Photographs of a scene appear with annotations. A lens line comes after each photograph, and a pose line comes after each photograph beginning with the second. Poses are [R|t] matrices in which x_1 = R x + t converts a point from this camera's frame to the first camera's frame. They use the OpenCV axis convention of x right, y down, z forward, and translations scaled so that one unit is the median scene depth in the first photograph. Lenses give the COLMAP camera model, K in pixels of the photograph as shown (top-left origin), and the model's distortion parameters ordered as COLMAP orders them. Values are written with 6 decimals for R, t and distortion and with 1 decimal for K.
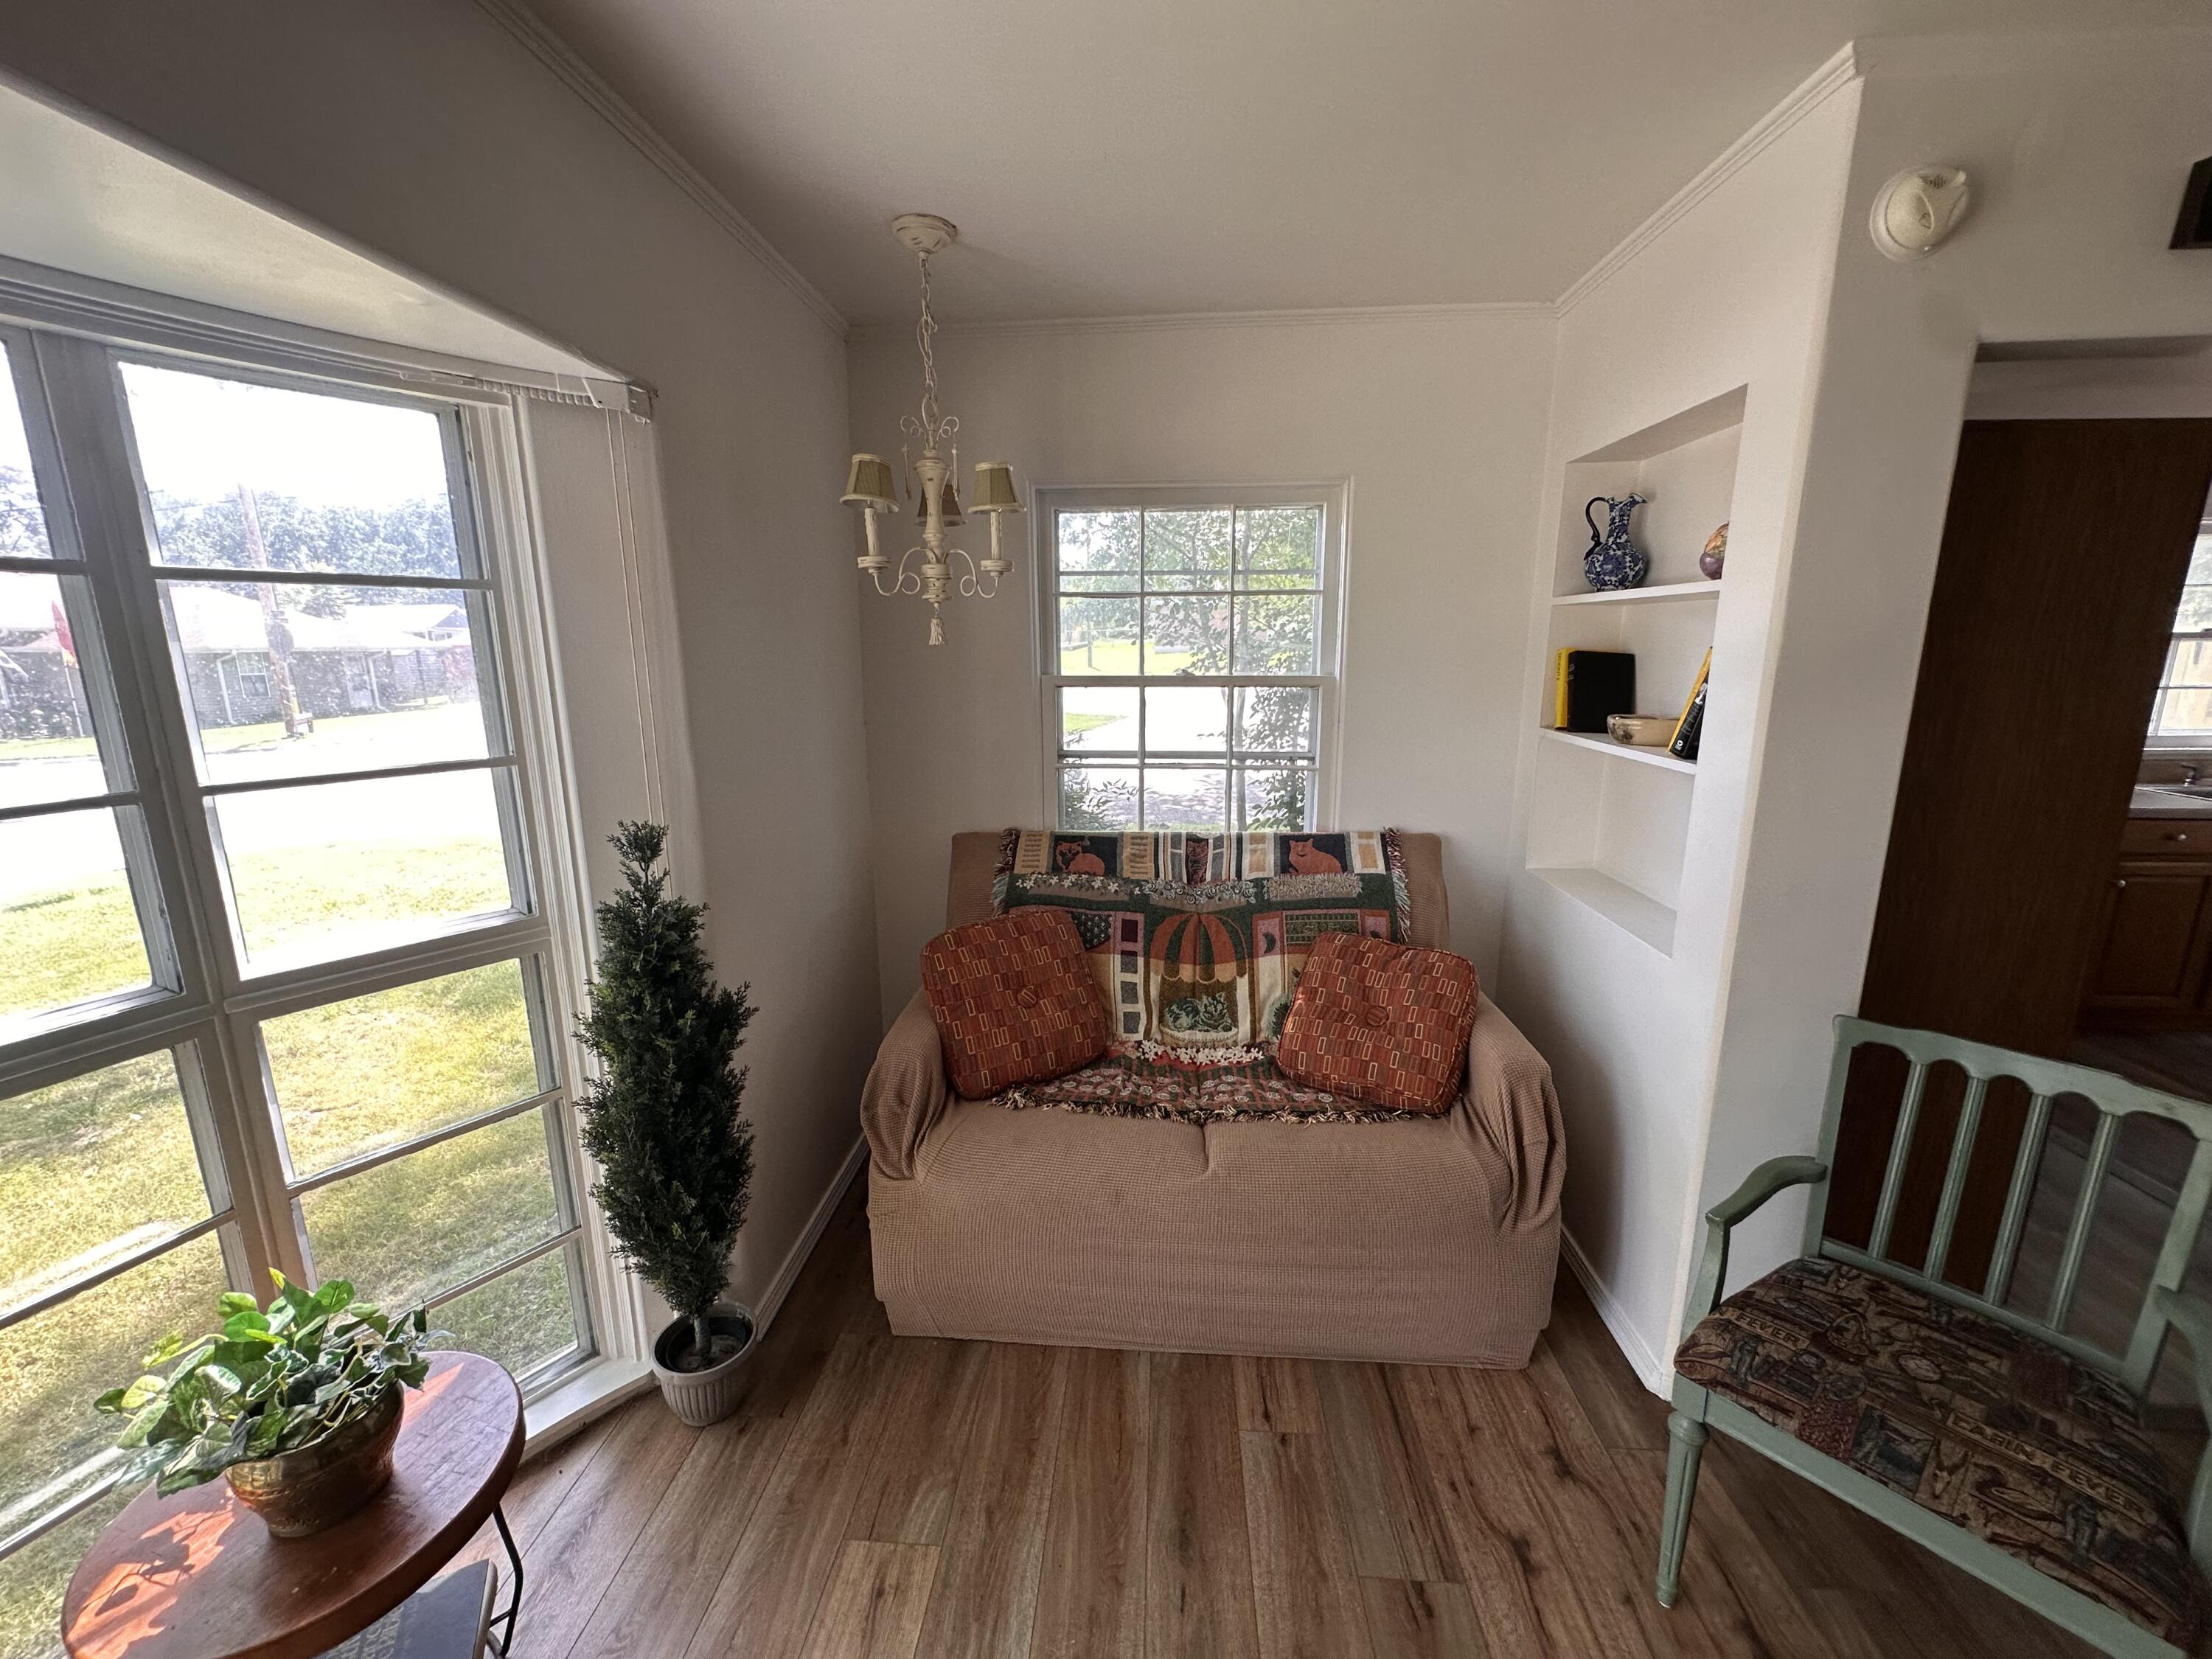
lens RADIAL K [[881.4, 0, 1102.7], [0, 881.4, 830.1], [0, 0, 1]] dist [-0.001975, 0.000628]
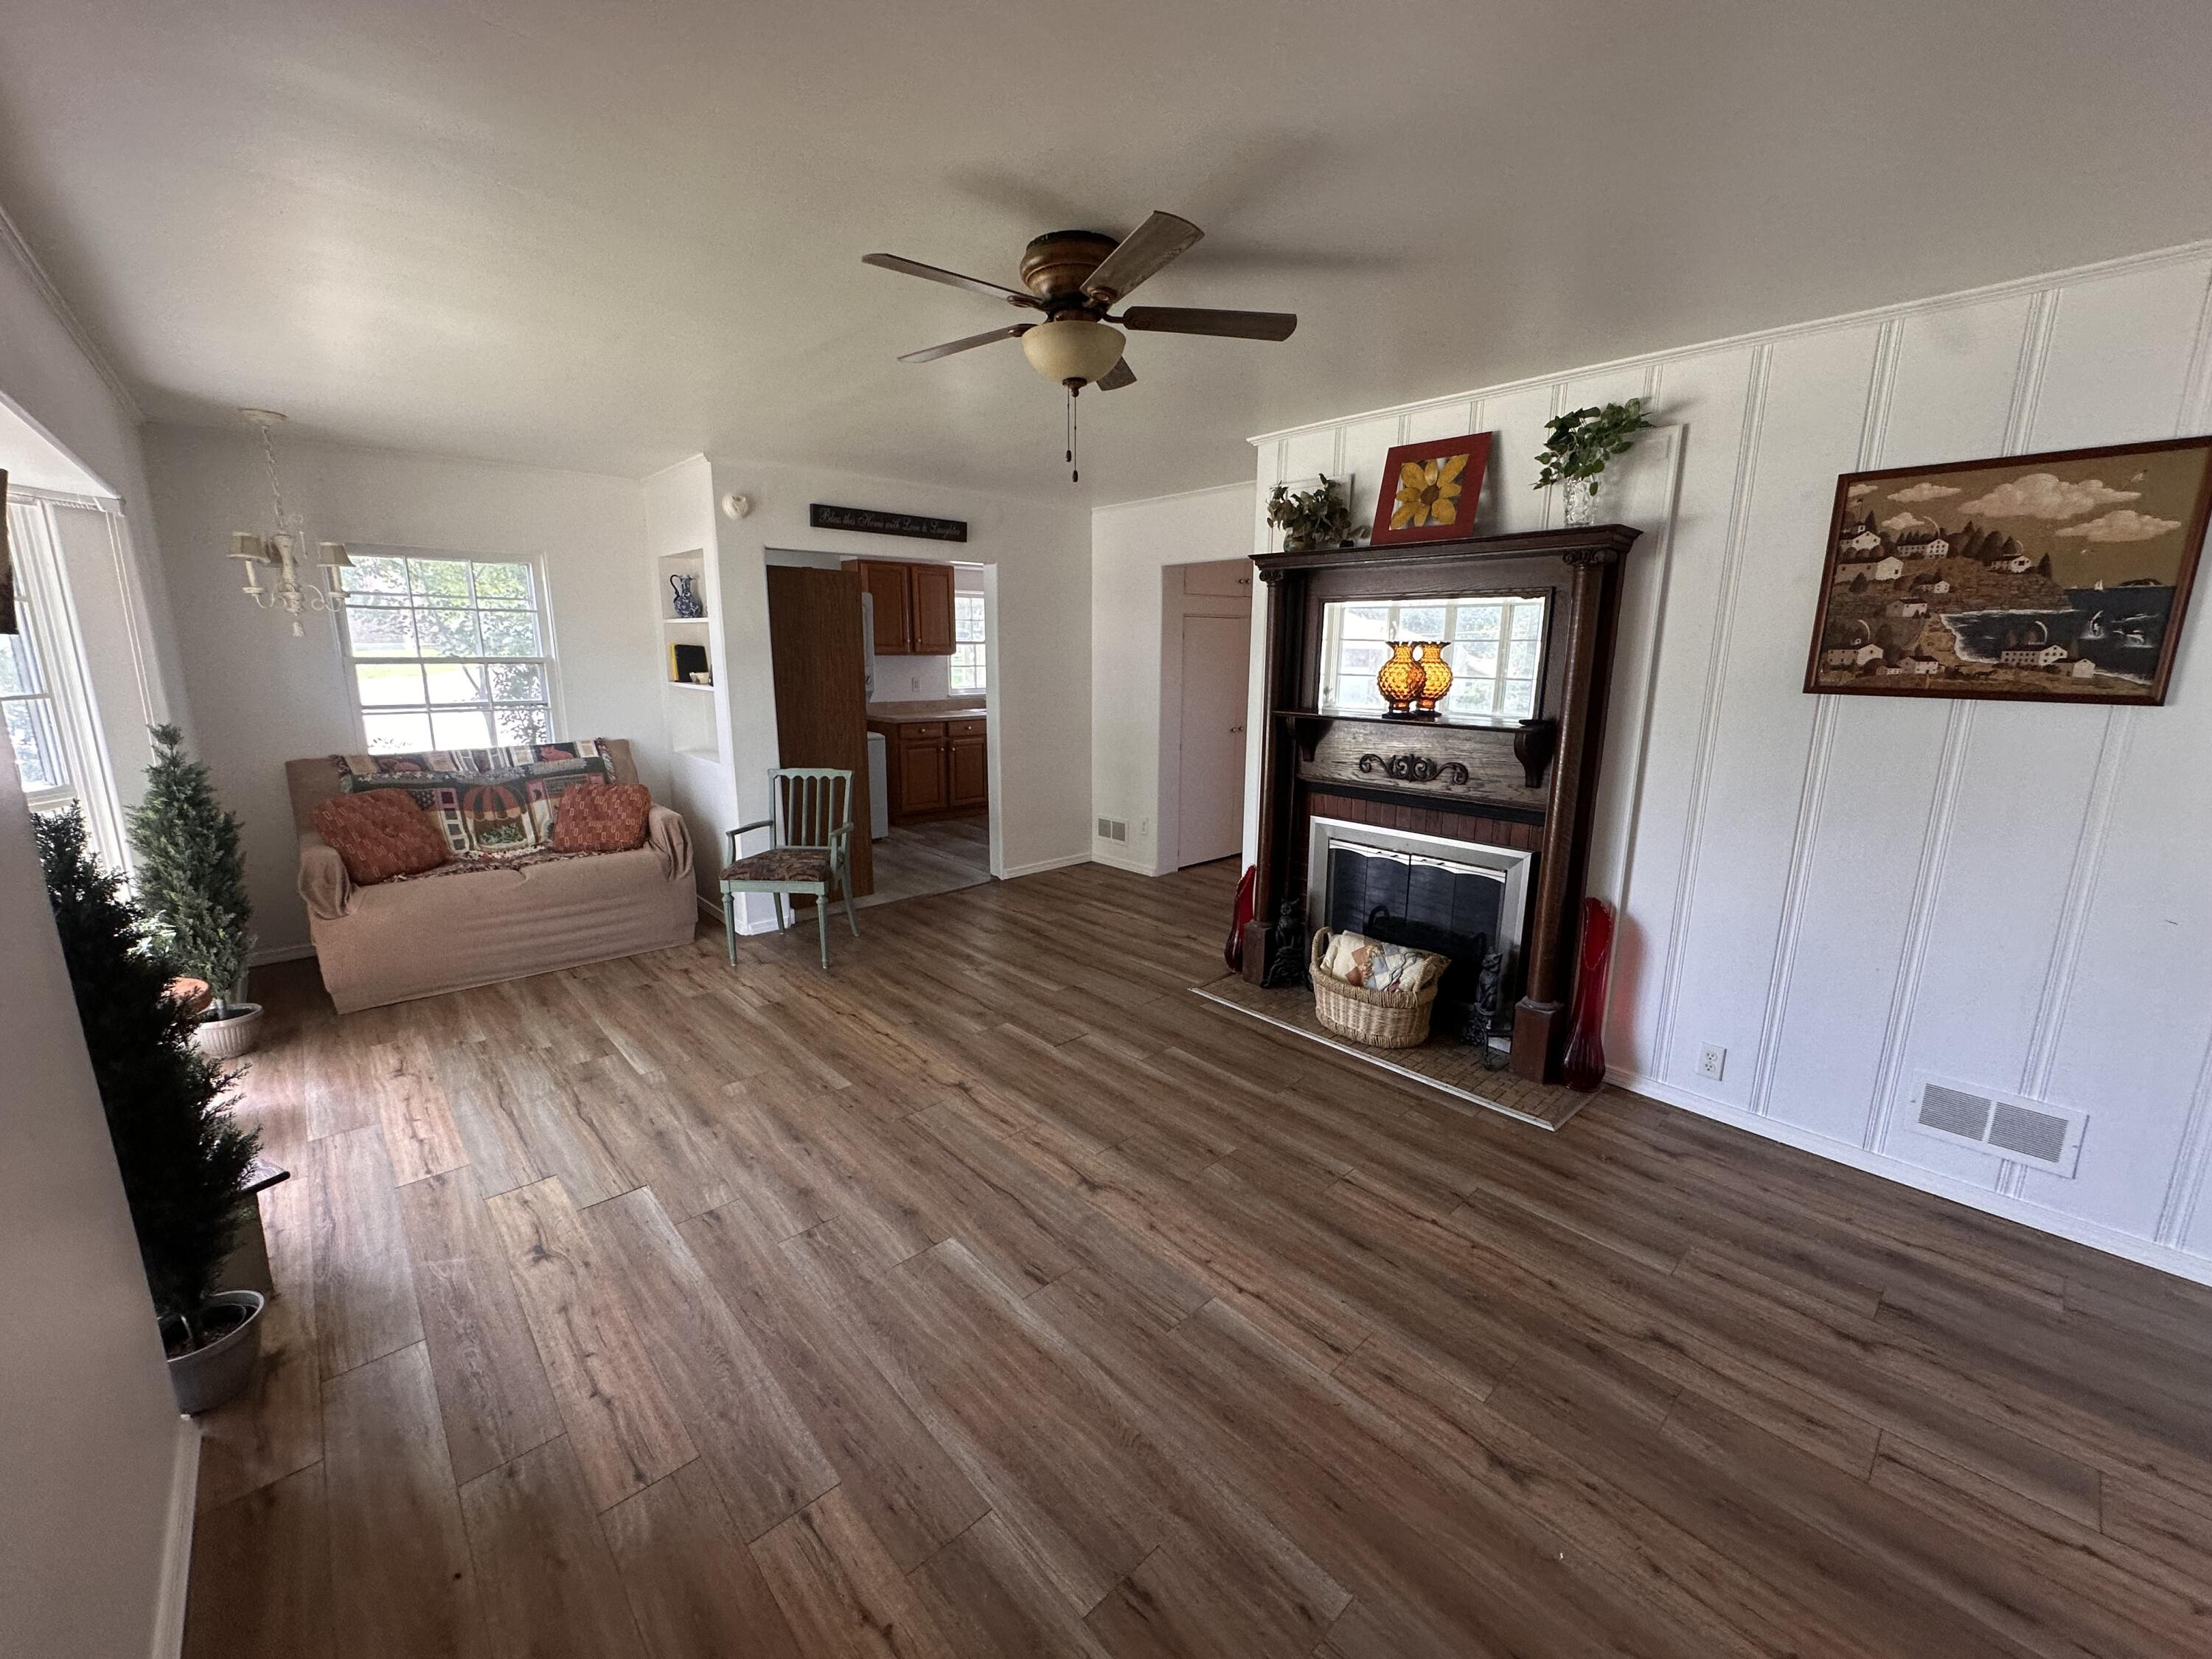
lens RADIAL K [[881.4, 0, 1100.3], [0, 881.4, 828.3], [0, 0, 1]] dist [-0.001975, 0.000628]
pose [[0.691164, -0.136125, 0.709762, -0.349375], [0.138882, 0.988814, 0.054402, 0.276853], [-0.709228, 0.060973, 0.702337, -1.263043]]
